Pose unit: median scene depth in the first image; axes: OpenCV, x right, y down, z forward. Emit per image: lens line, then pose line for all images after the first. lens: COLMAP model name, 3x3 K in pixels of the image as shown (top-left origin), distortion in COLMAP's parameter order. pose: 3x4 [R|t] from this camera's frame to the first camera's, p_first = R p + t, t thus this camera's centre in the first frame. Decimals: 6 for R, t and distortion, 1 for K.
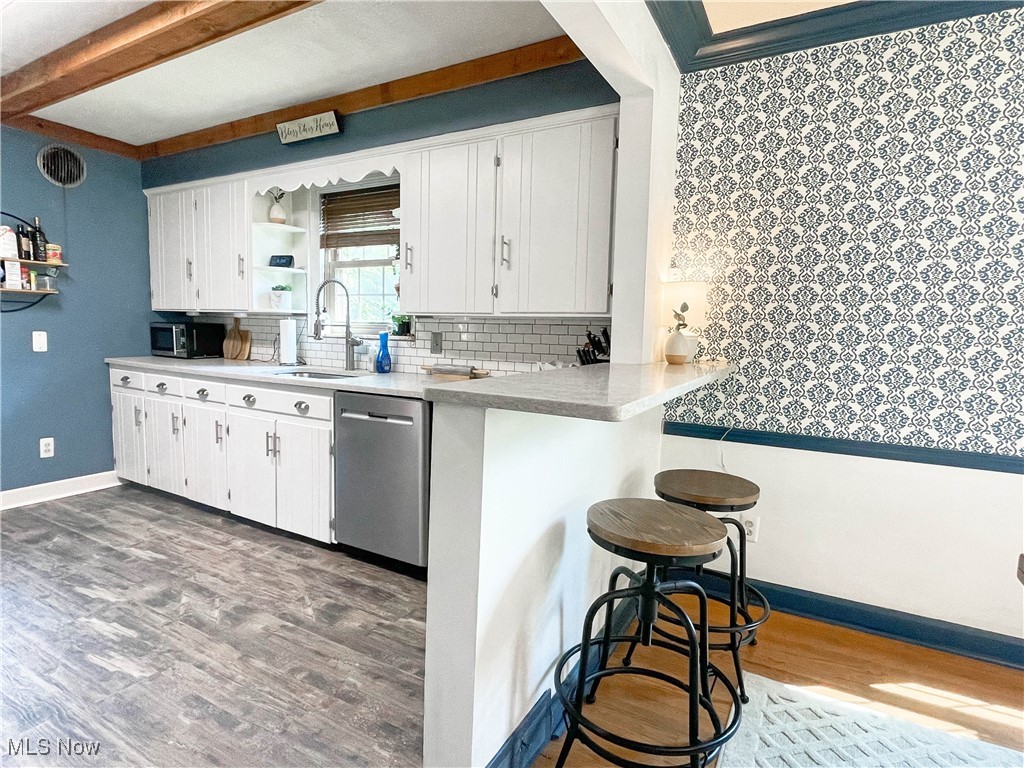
lens RADIAL K [[546.7, 0, 508.0], [0, 546.7, 381.8], [0, 0, 1]] dist [-0.001112, -0.000580]
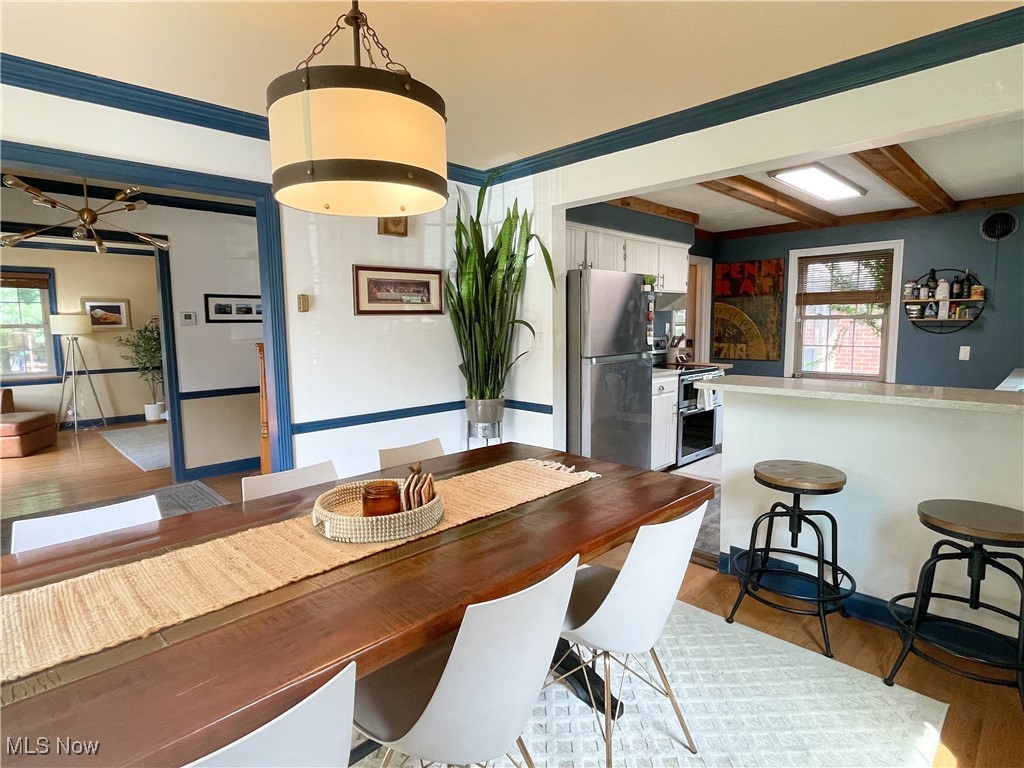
lens RADIAL K [[546.7, 0, 510.4], [0, 546.7, 381.0], [0, 0, 1]] dist [-0.001112, -0.000580]
pose [[-0.269227, 0.076950, -0.959998, 0.909725], [-0.091195, 0.990287, 0.104953, -0.045533], [0.958749, 0.115803, -0.259594, 0.241891]]
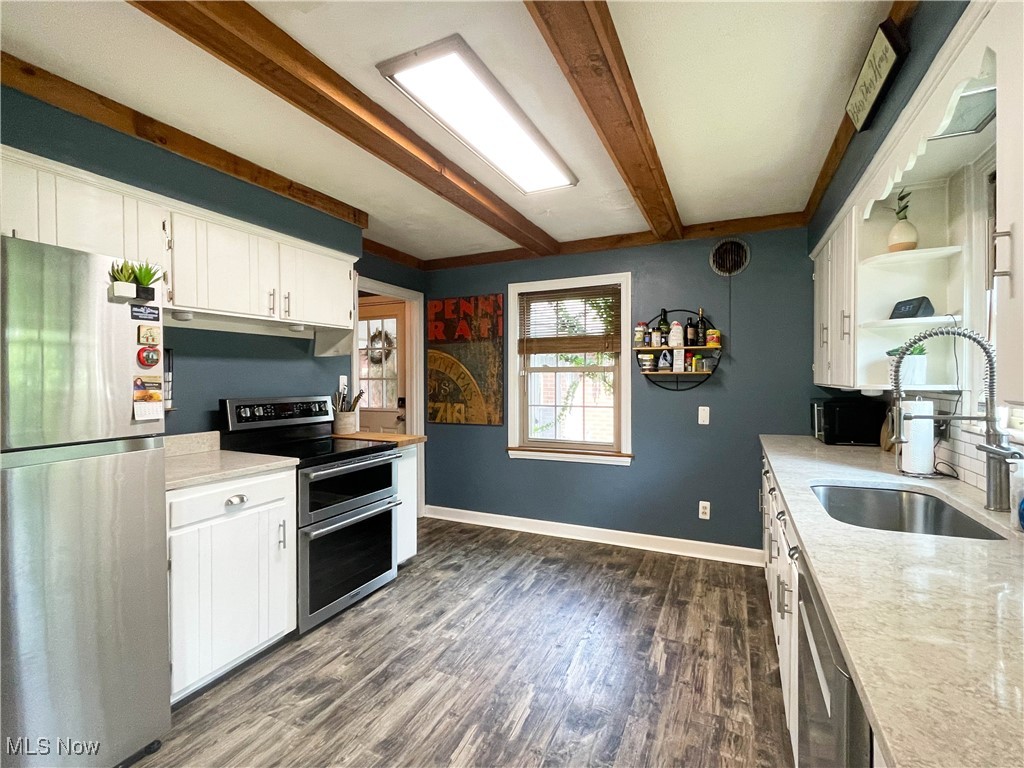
lens RADIAL K [[469.9, 0, 511.0], [0, 469.9, 383.1], [0, 0, 1]] dist [-0.001864, 0.000204]
pose [[0.077077, -0.015020, -0.996912, 0.094289], [-0.090915, 0.995615, -0.022029, -0.087521], [0.992871, 0.092332, 0.075374, 0.548452]]
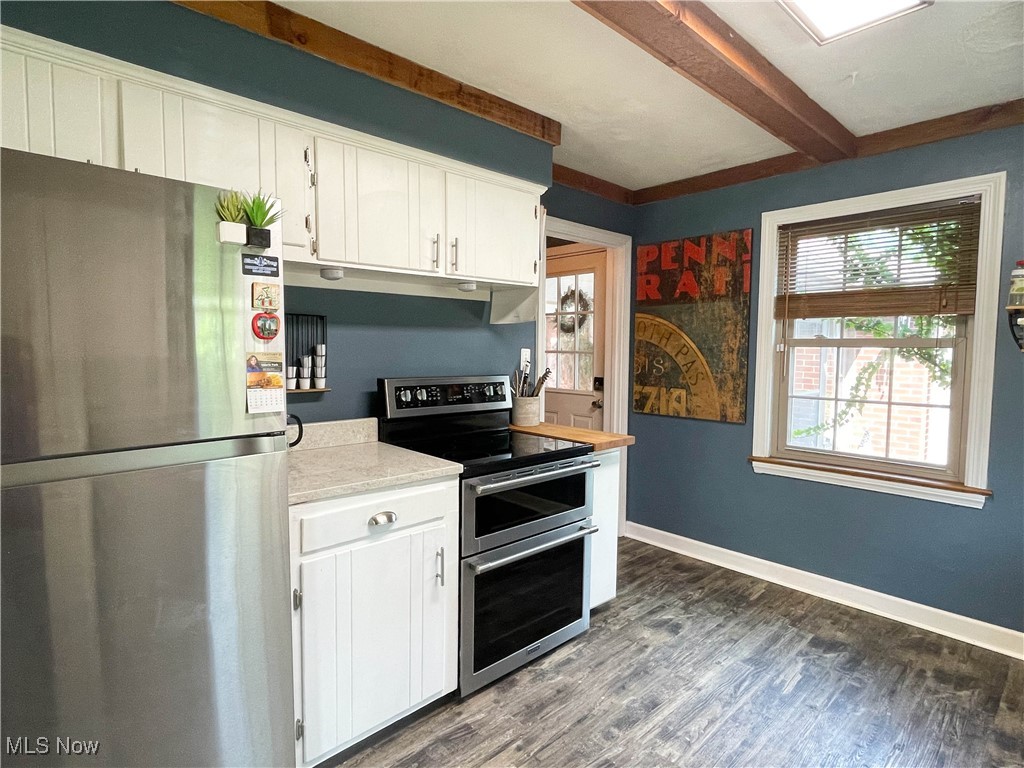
lens RADIAL K [[546.7, 0, 512.0], [0, 546.7, 380.4], [0, 0, 1]] dist [-0.001112, -0.000580]
pose [[-0.296650, 0.030323, -0.954505, -0.081492], [-0.108424, 0.991964, 0.065210, -0.098045], [0.948811, 0.122836, -0.290978, 0.510199]]
